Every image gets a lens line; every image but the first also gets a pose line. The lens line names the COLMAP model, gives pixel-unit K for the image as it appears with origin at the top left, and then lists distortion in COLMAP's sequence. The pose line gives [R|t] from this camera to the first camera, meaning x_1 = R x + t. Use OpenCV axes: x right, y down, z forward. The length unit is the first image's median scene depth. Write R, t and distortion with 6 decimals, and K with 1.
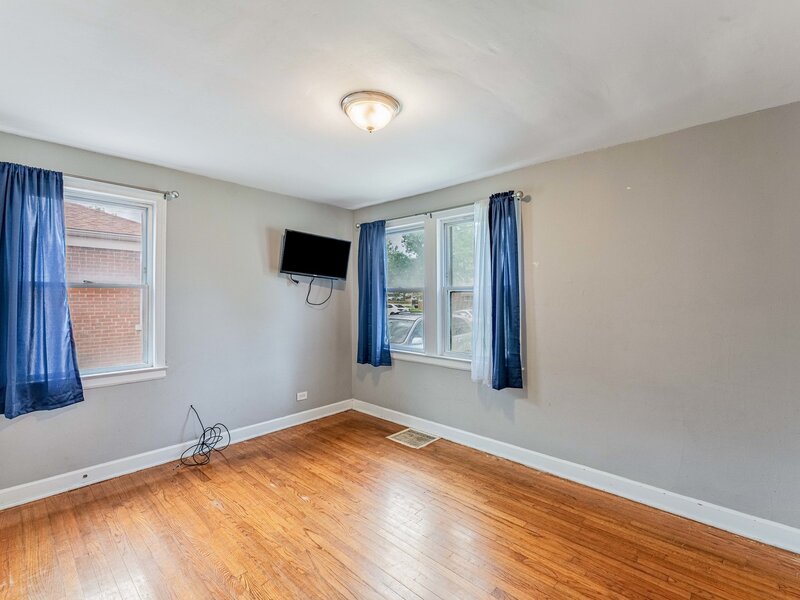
lens RADIAL K [[373.5, 0, 402.0], [0, 373.5, 293.3], [0, 0, 1]] dist [-0.002378, 0.000261]
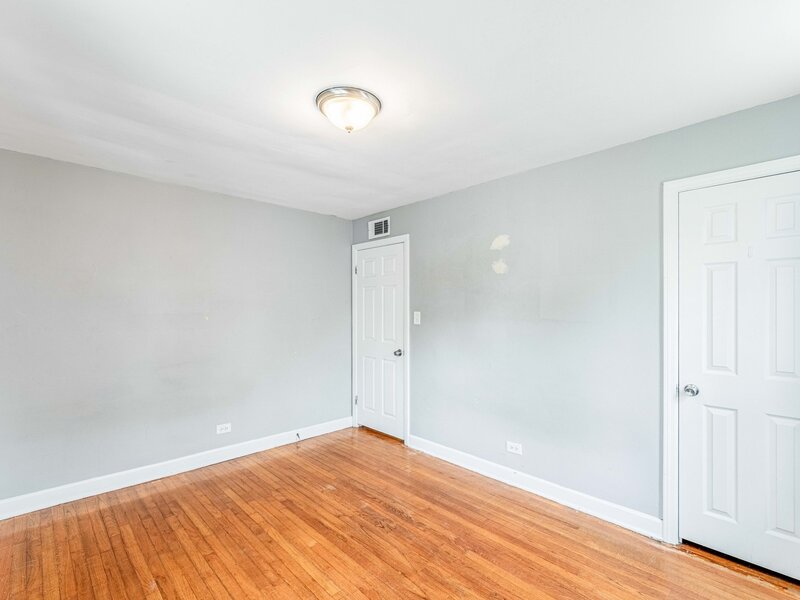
lens RADIAL K [[373.5, 0, 379.9], [0, 373.5, 302.8], [0, 0, 1]] dist [0.000326, 0.000413]
pose [[-0.995580, -0.006623, 0.093684, -0.170231], [-0.008481, 0.999775, -0.019446, 0.006013], [-0.093534, -0.020155, -0.995412, 1.344246]]
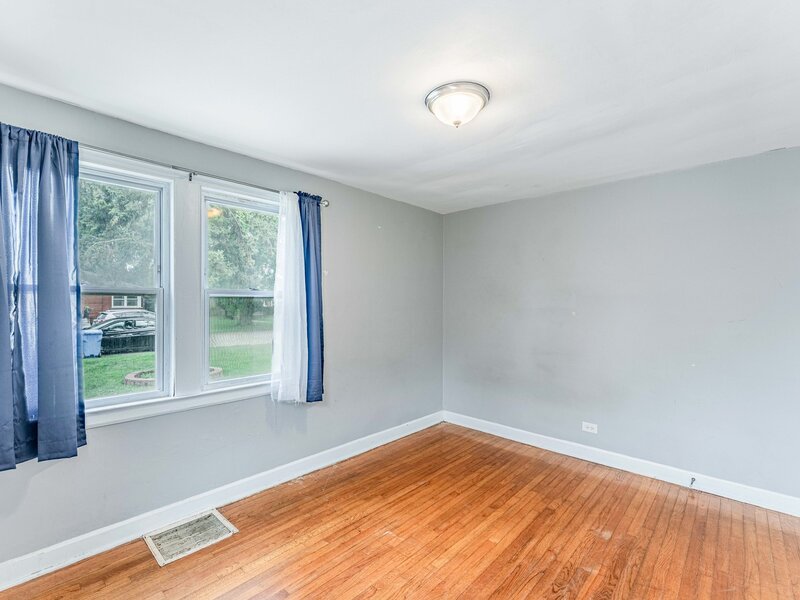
lens RADIAL K [[373.5, 0, 402.0], [0, 373.5, 293.3], [0, 0, 1]] dist [-0.002378, 0.000261]
pose [[0.006178, 0.020119, 0.999779, -0.711167], [-0.008038, 0.999766, -0.020069, 0.001459], [-0.999949, -0.007912, 0.006338, 0.793204]]
